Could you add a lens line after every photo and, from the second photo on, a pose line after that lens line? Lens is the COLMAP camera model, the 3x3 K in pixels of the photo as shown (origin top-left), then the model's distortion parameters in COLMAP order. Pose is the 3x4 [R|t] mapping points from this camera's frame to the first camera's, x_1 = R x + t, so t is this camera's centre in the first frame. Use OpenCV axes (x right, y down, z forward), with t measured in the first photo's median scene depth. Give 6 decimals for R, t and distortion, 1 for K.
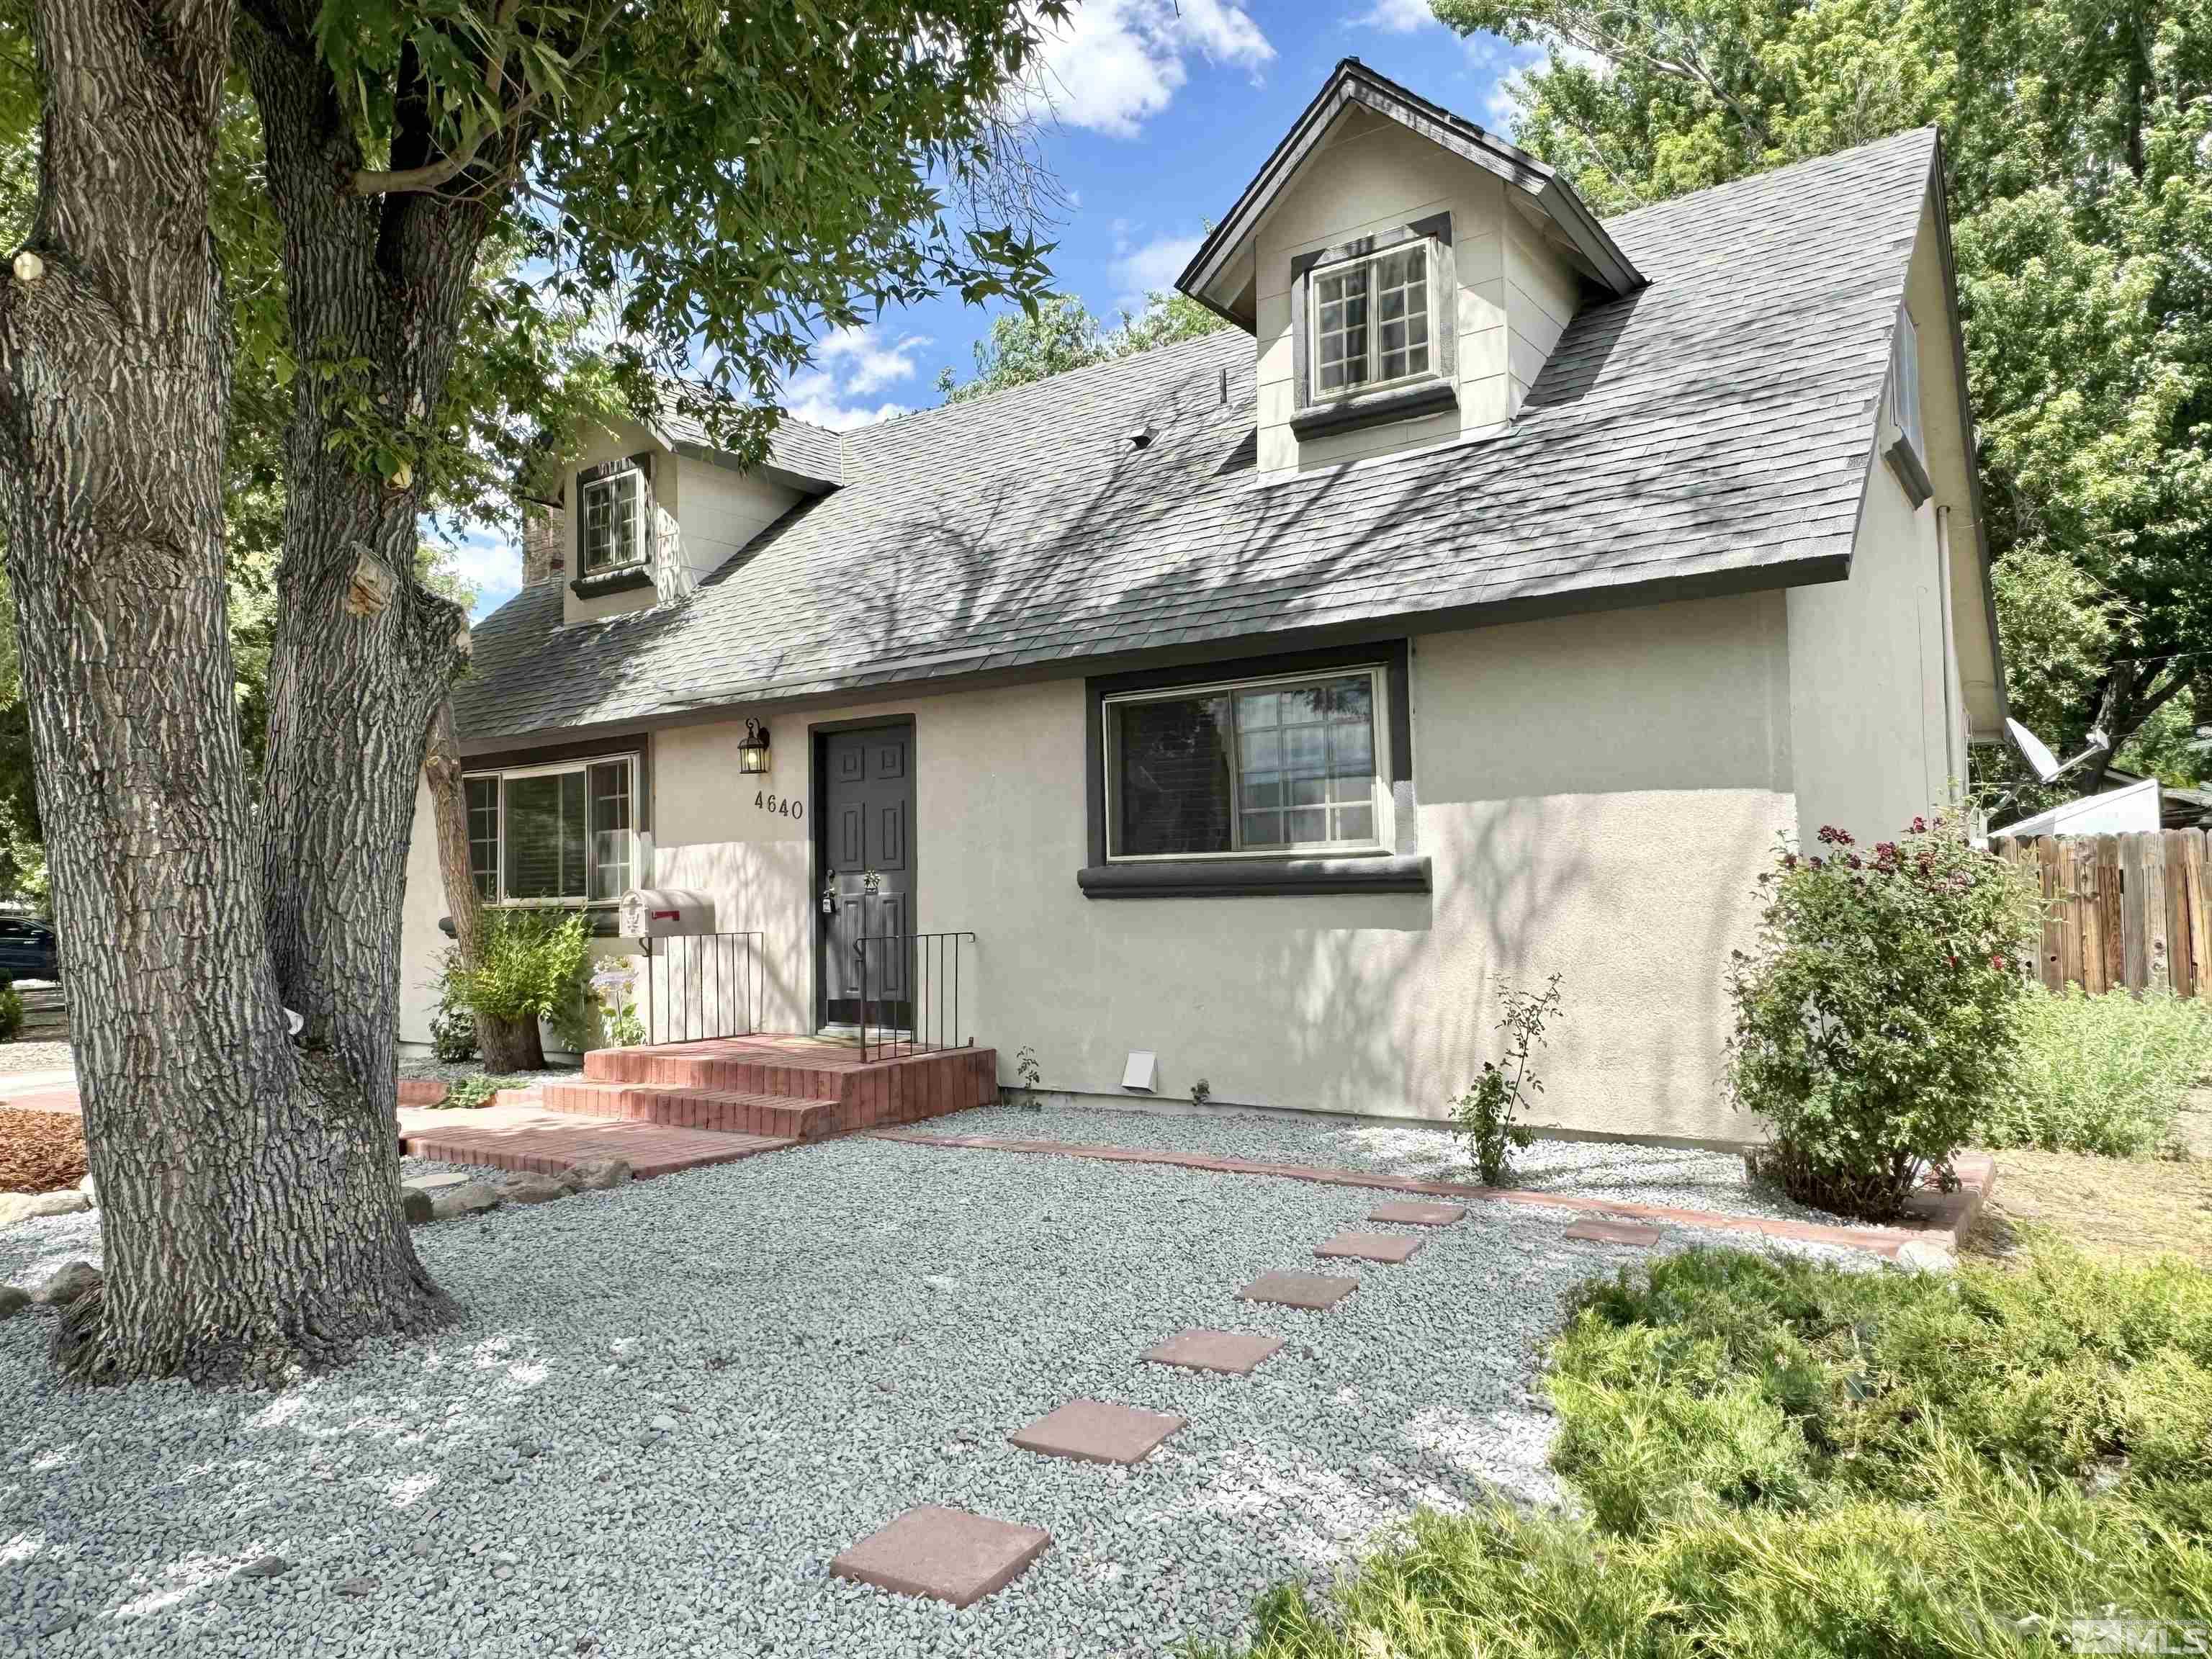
lens RADIAL K [[1451.8, 0, 1099.4], [0, 1451.8, 846.5], [0, 0, 1]] dist [-0.028952, -0.000487]
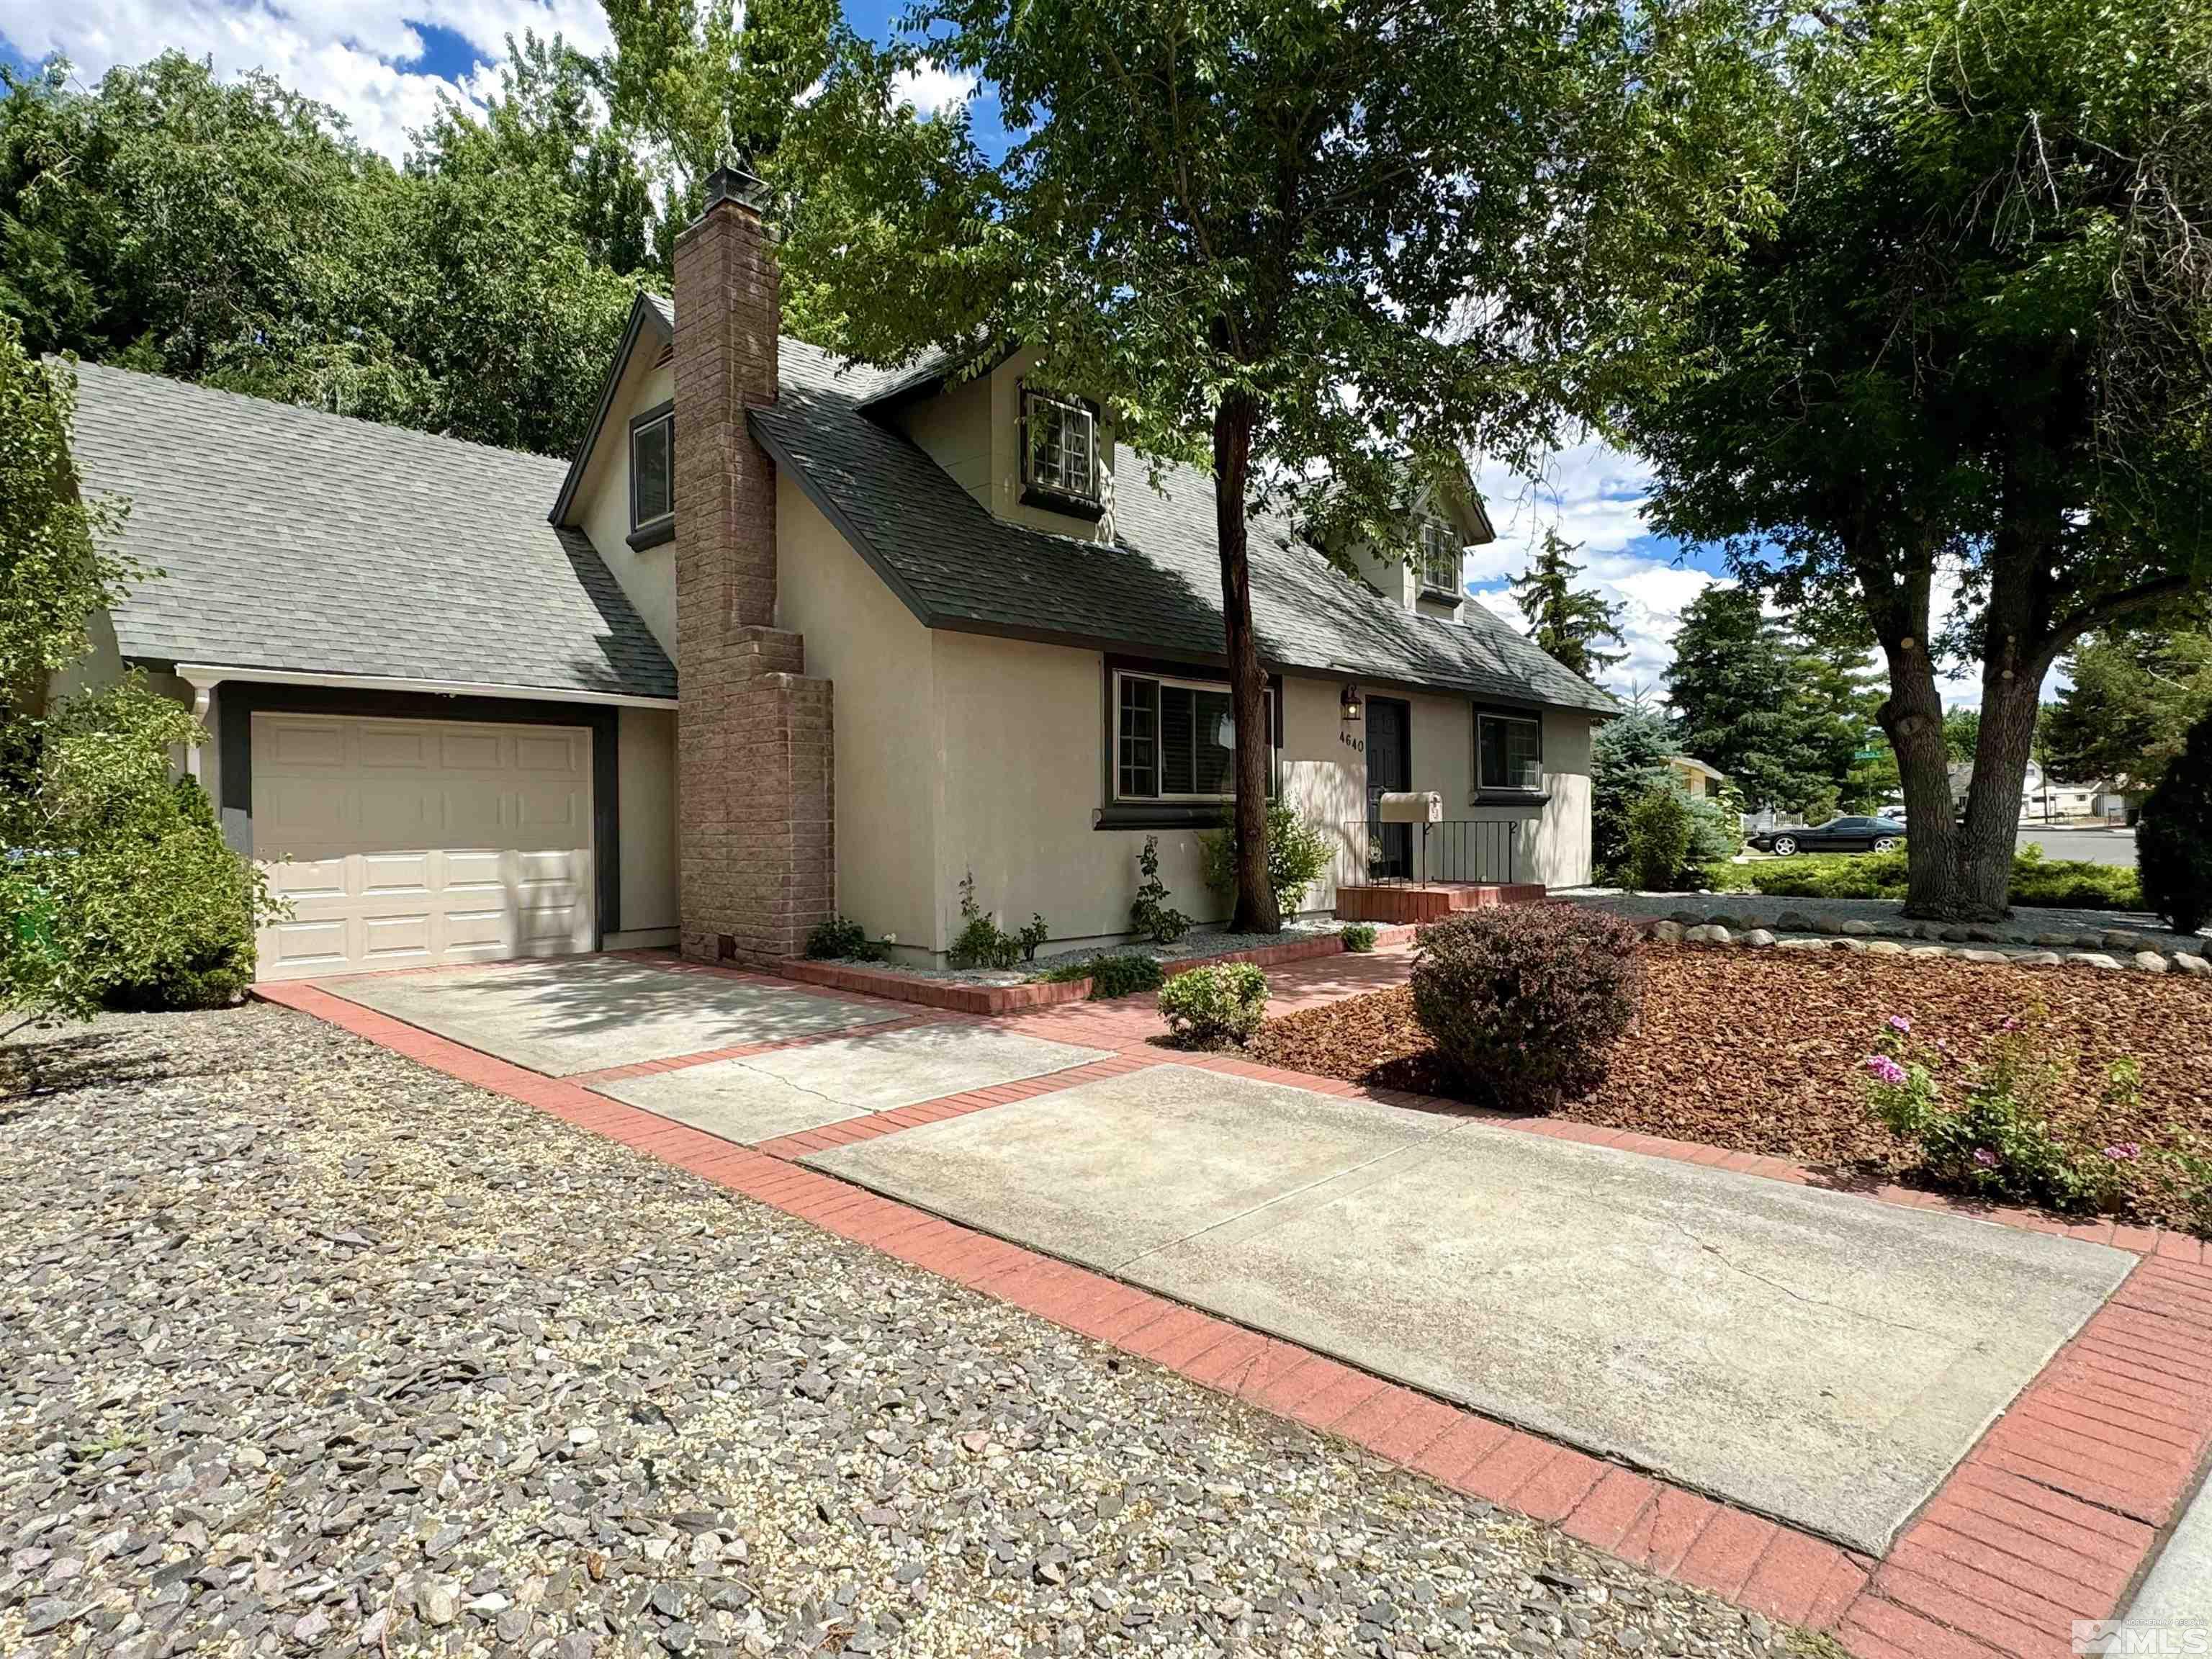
lens RADIAL K [[1224.7, 0, 1094.4], [0, 1224.7, 815.9], [0, 0, 1]] dist [-0.001517, -0.001128]
pose [[0.150289, 0.015371, 0.988523, -1.823665], [-0.036044, 0.999300, -0.010059, 0.088076], [-0.987985, -0.034119, 0.150738, 1.230794]]
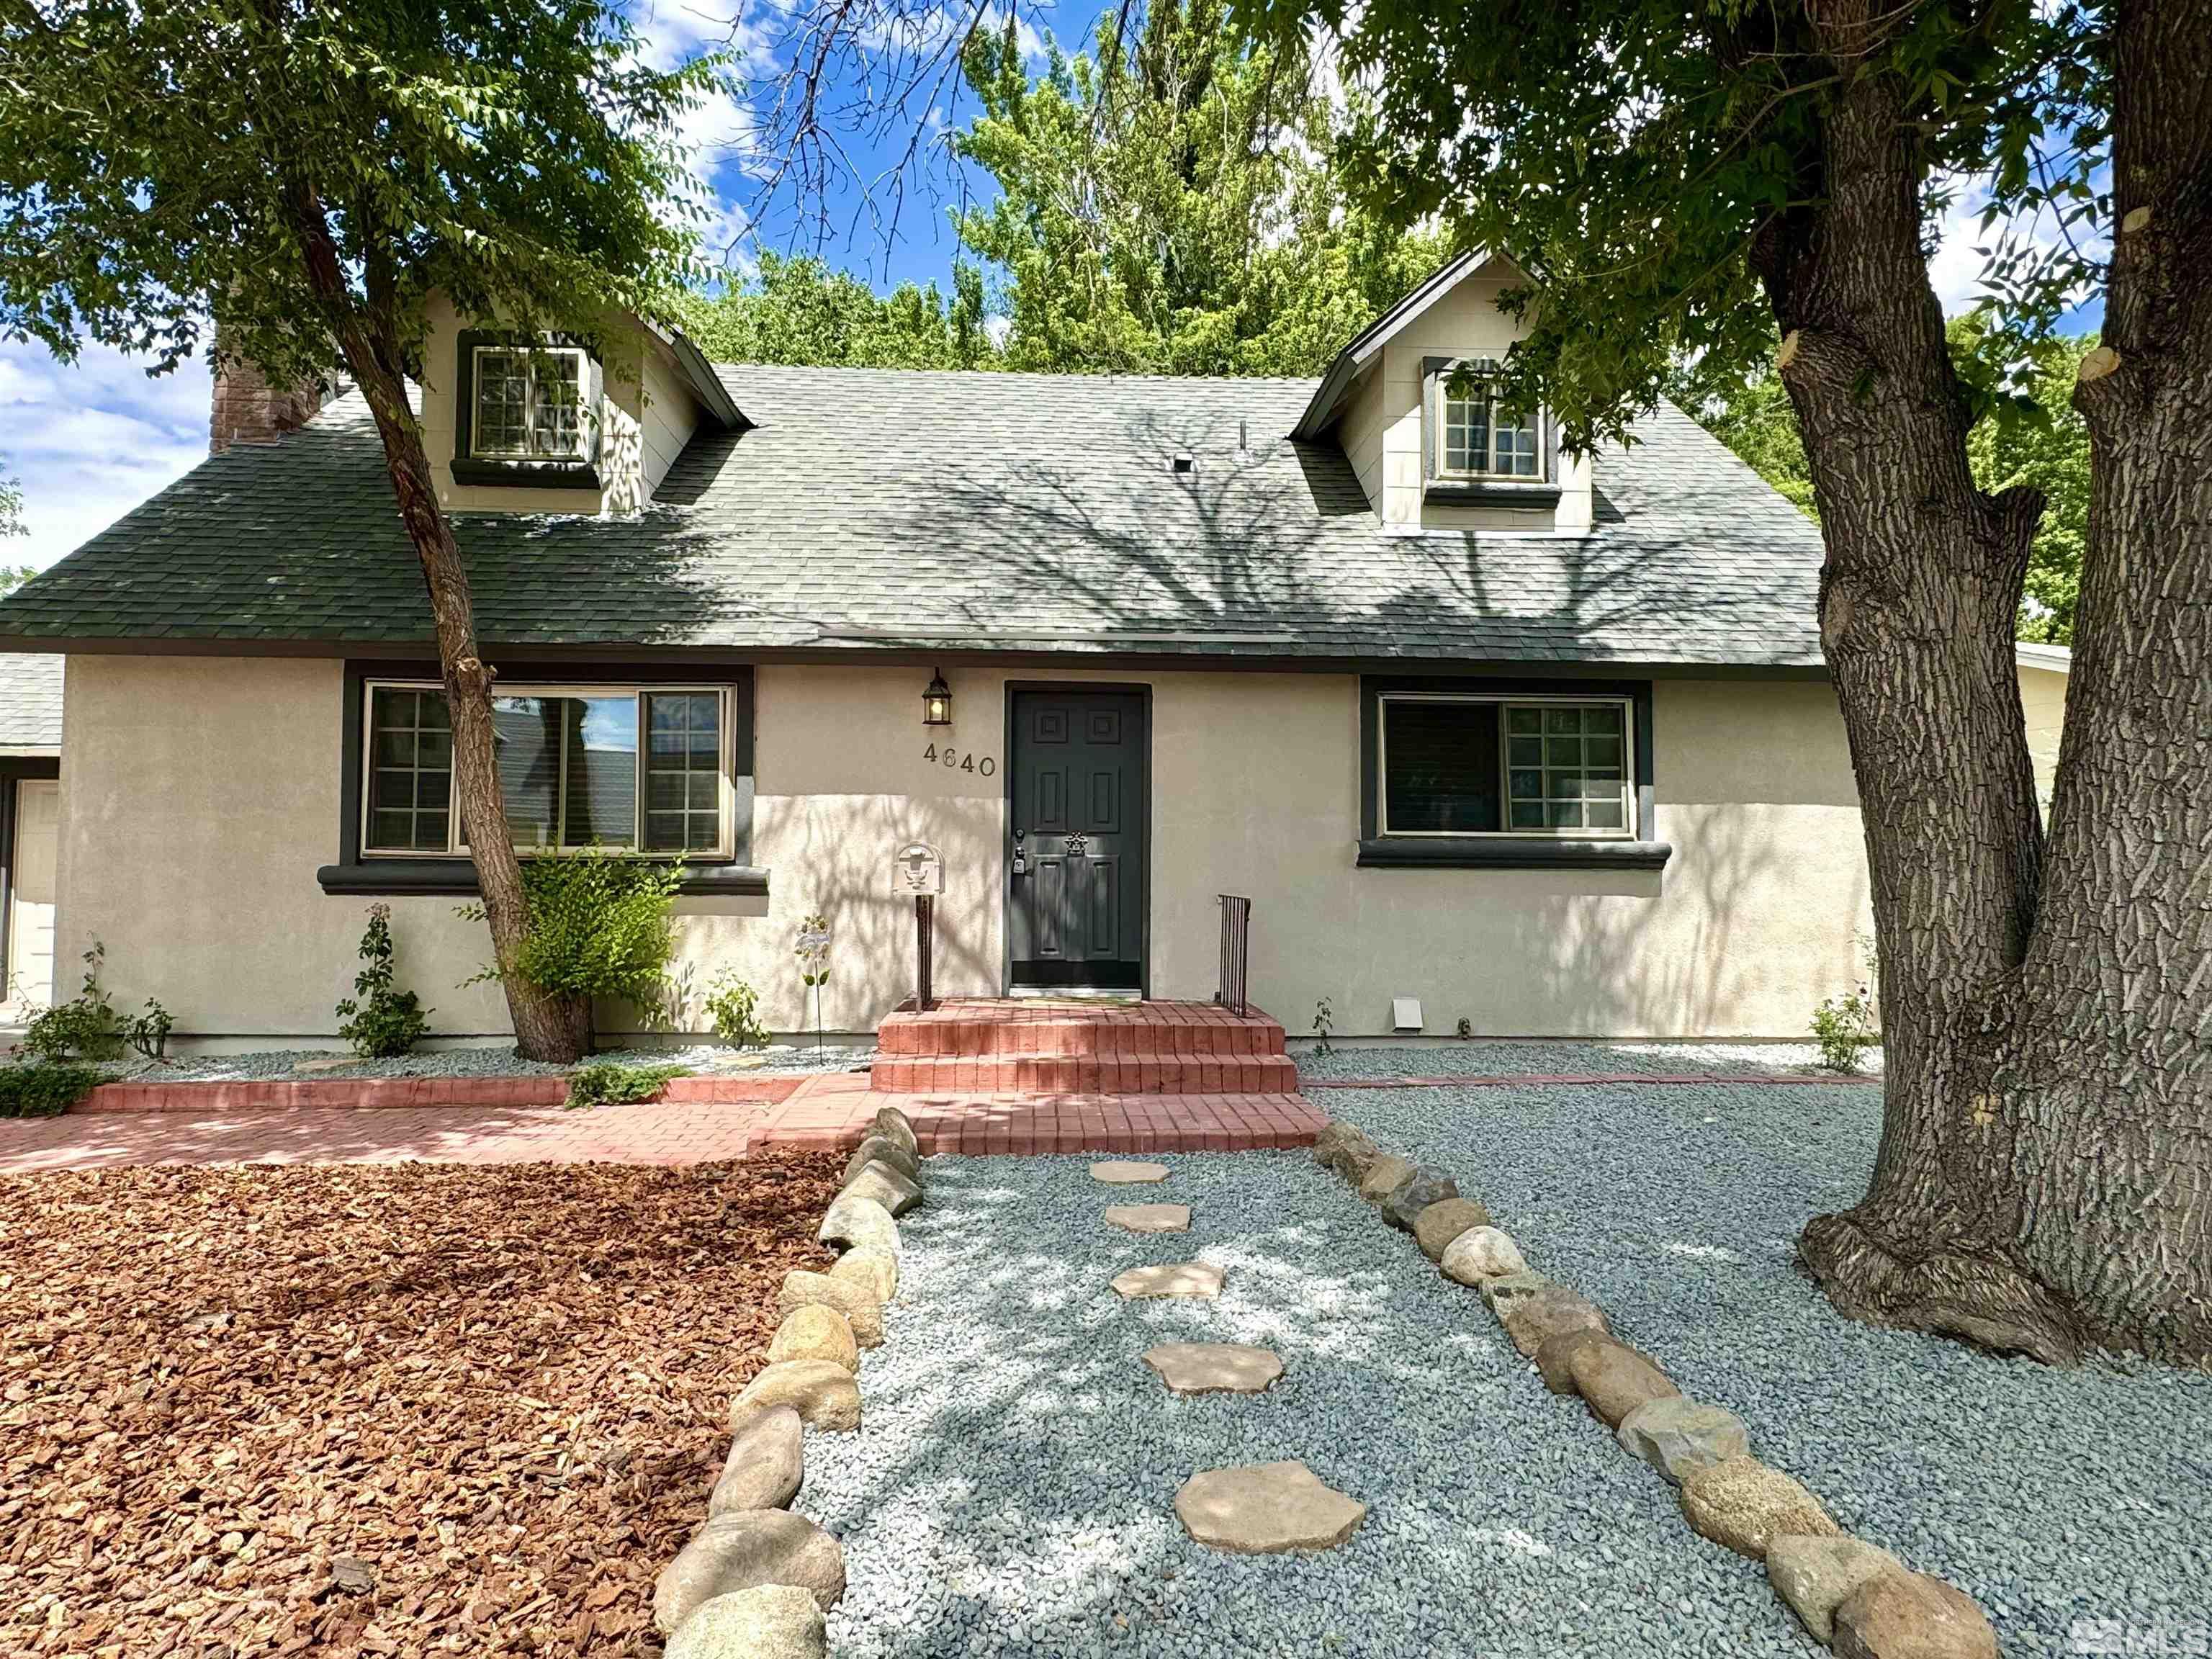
lens RADIAL K [[1224.7, 0, 1097.9], [0, 1224.7, 843.0], [0, 0, 1]] dist [-0.001517, -0.001128]
pose [[0.787340, 0.043041, 0.615015, -0.738528], [-0.044092, 0.998937, -0.013463, 0.038139], [-0.614941, -0.016517, 0.788400, 0.346795]]
